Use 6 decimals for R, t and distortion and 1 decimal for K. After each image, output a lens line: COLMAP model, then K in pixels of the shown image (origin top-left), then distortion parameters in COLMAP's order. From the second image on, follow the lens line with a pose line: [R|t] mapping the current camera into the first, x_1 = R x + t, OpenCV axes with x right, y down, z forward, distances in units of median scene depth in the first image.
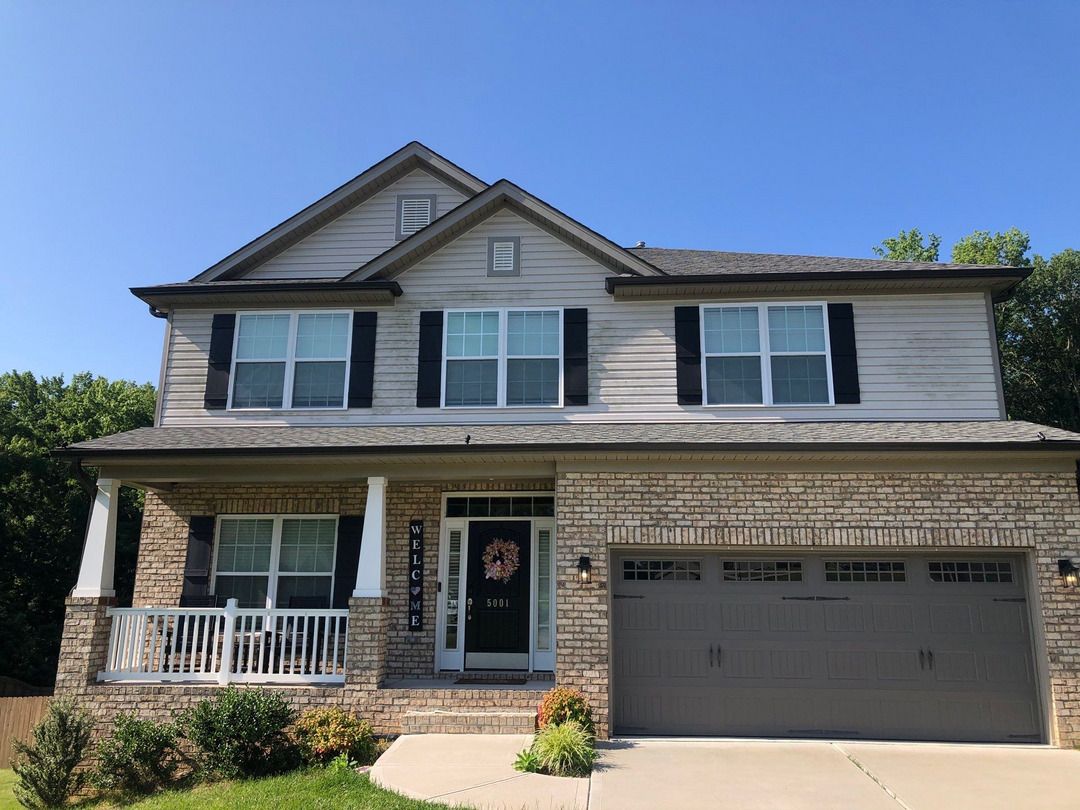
lens RADIAL K [[865.3, 0, 540.0], [0, 865.3, 405.0], [0, 0, 1]] dist [0.020192, 0.011296]
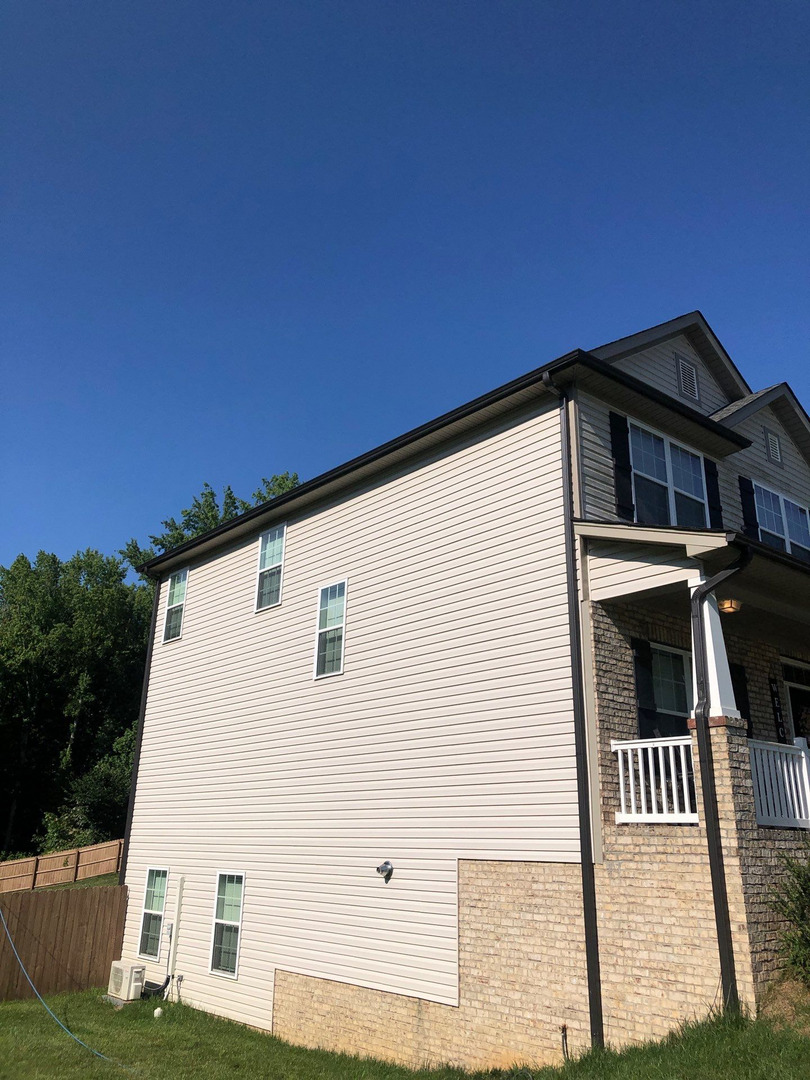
lens RADIAL K [[882.4, 0, 405.0], [0, 882.4, 540.0], [0, 0, 1]] dist [0.047232, 0.007107]
pose [[0.710171, 0.234812, 0.663717, -1.369461], [-0.172129, 0.972041, -0.159715, 0.251884], [-0.682663, -0.000820, 0.730733, 0.623148]]
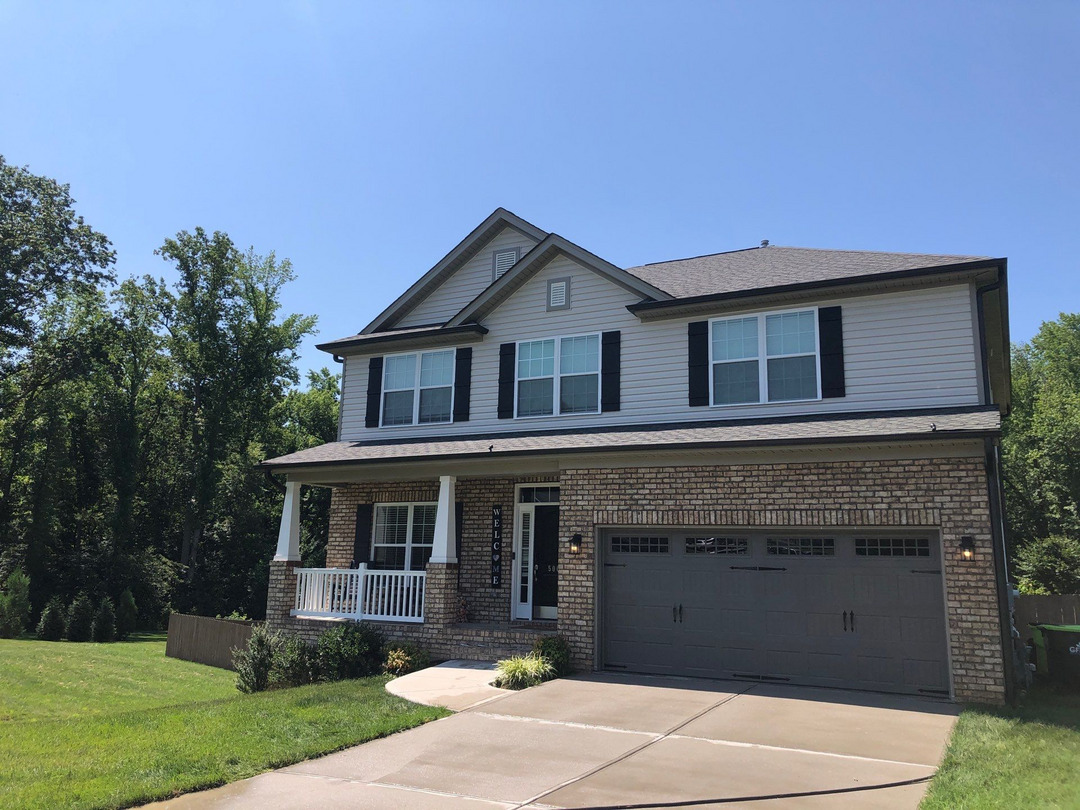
lens RADIAL K [[881.3, 0, 536.6], [0, 881.3, 390.8], [0, 0, 1]] dist [0.036224, 0.004936]
pose [[0.917292, -0.064981, -0.392879, 0.526672], [0.073662, 0.997258, 0.007044, -0.054178], [0.391344, -0.035402, 0.919563, -0.240187]]
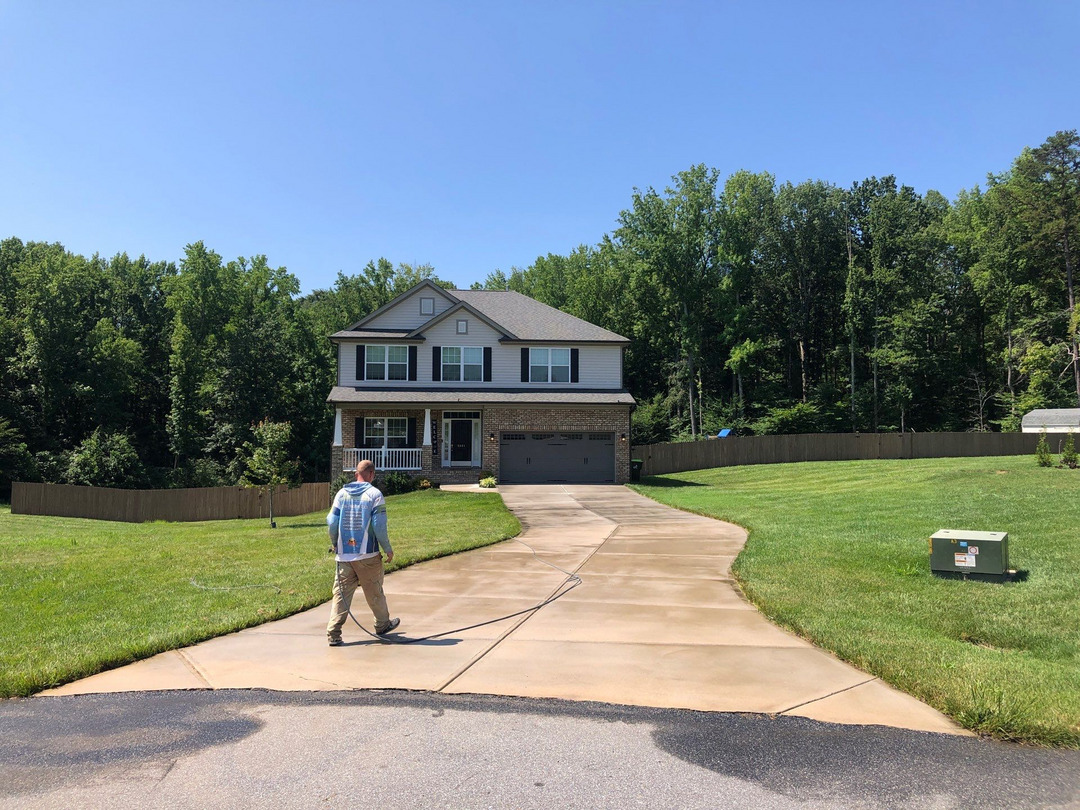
lens RADIAL K [[865.3, 0, 540.0], [0, 865.3, 405.0], [0, 0, 1]] dist [0.020192, 0.011296]
pose [[0.984322, 0.002416, 0.176363, -0.362037], [-0.036606, 0.980933, 0.190869, -0.589503], [-0.172539, -0.194332, 0.965642, -2.292710]]
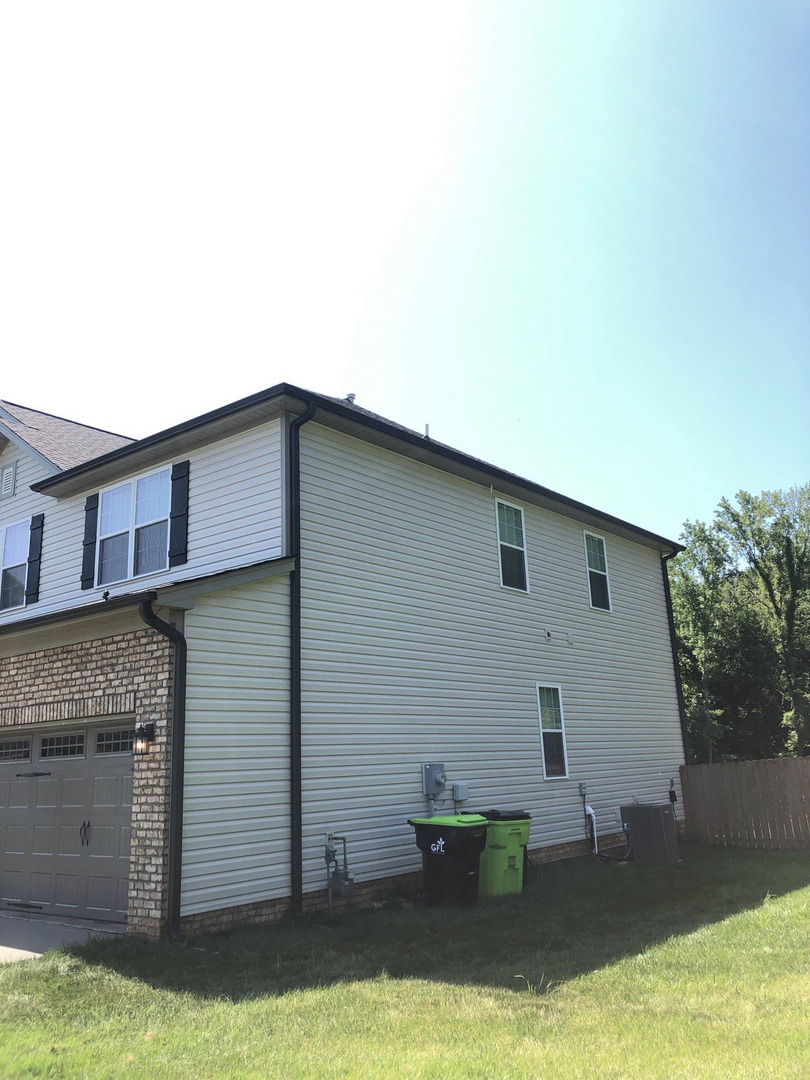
lens RADIAL K [[881.3, 0, 403.1], [0, 881.3, 530.9], [0, 0, 1]] dist [0.036224, 0.004936]
pose [[0.821873, -0.179557, -0.540633, 1.288889], [0.171066, 0.983018, -0.066428, 0.081221], [0.543379, -0.037888, 0.838632, 0.354803]]
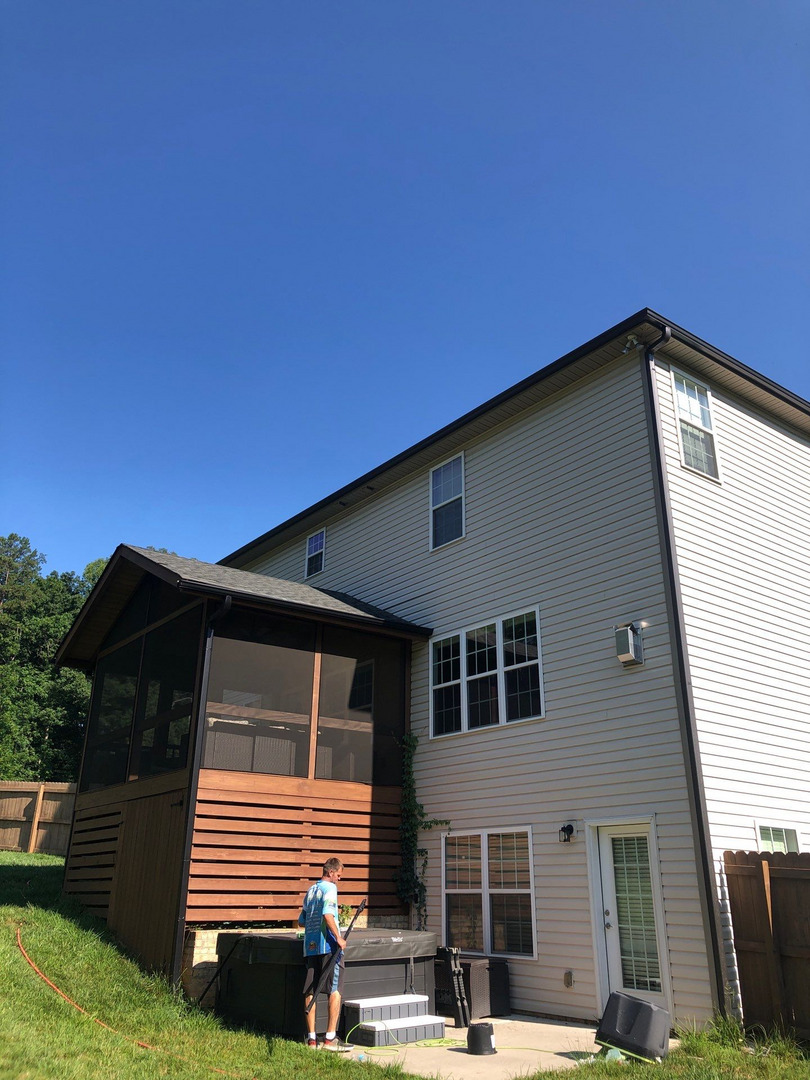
lens RADIAL K [[881.3, 0, 403.1], [0, 881.3, 530.9], [0, 0, 1]] dist [0.036224, 0.004936]
pose [[-0.740027, -0.268831, -0.616514, 1.576215], [0.139218, 0.835566, -0.531458, 0.835796], [0.658011, -0.479123, -0.580916, 2.433349]]
